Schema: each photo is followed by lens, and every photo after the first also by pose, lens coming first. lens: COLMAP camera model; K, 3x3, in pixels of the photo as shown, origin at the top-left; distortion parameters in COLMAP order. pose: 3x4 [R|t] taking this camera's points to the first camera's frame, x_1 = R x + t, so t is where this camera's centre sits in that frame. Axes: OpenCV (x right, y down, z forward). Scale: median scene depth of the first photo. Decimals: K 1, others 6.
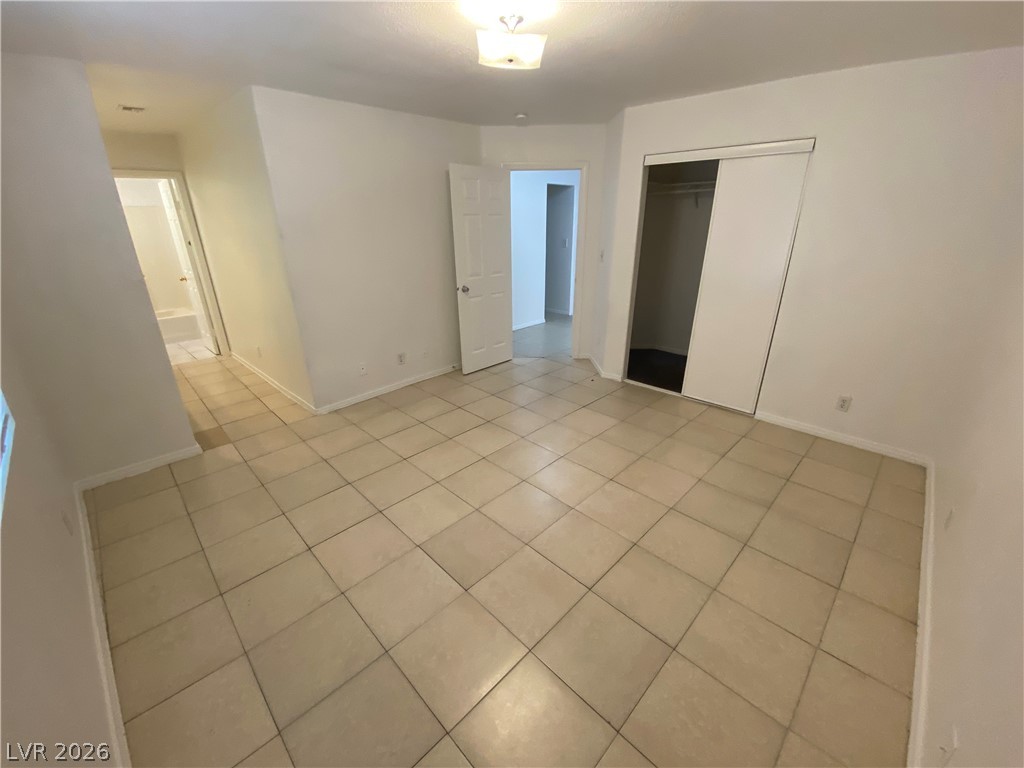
lens RADIAL K [[416.9, 0, 524.5], [0, 416.9, 389.7], [0, 0, 1]] dist [-0.000358, -0.013193]
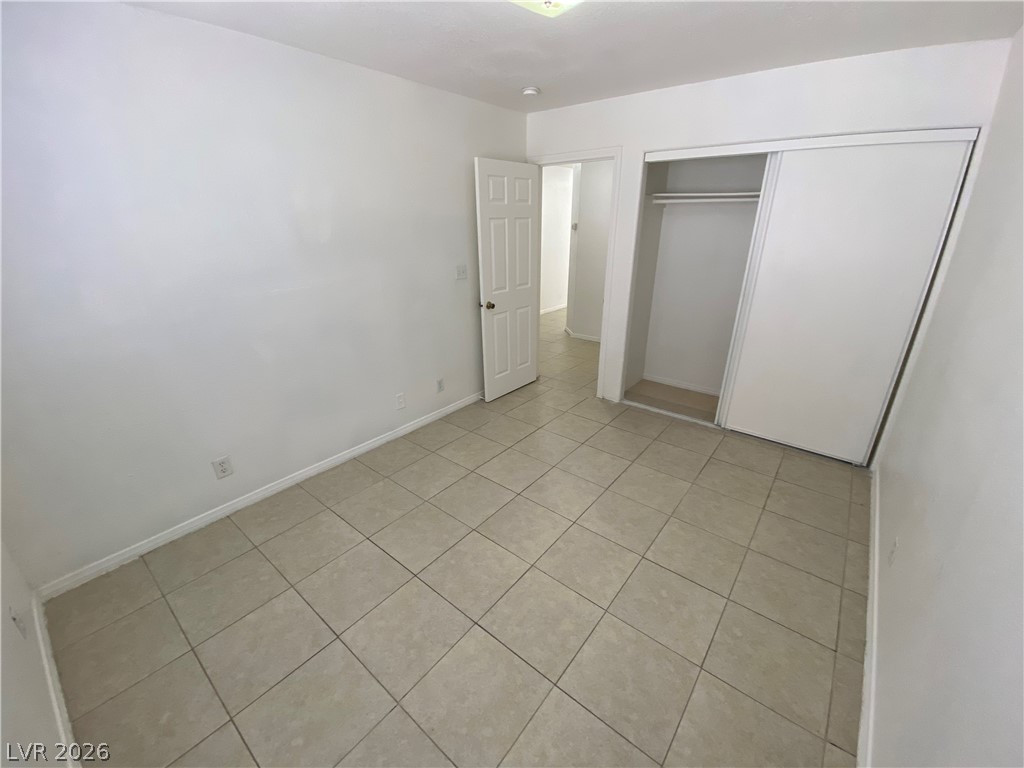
lens RADIAL K [[414.8, 0, 507.4], [0, 414.8, 403.8], [0, 0, 1]] dist [-0.022418, -0.000167]
pose [[0.996693, -0.047298, 0.066078, -0.172142], [0.045368, 0.998507, 0.030411, -0.064928], [-0.067418, -0.027313, 0.997351, 0.143382]]
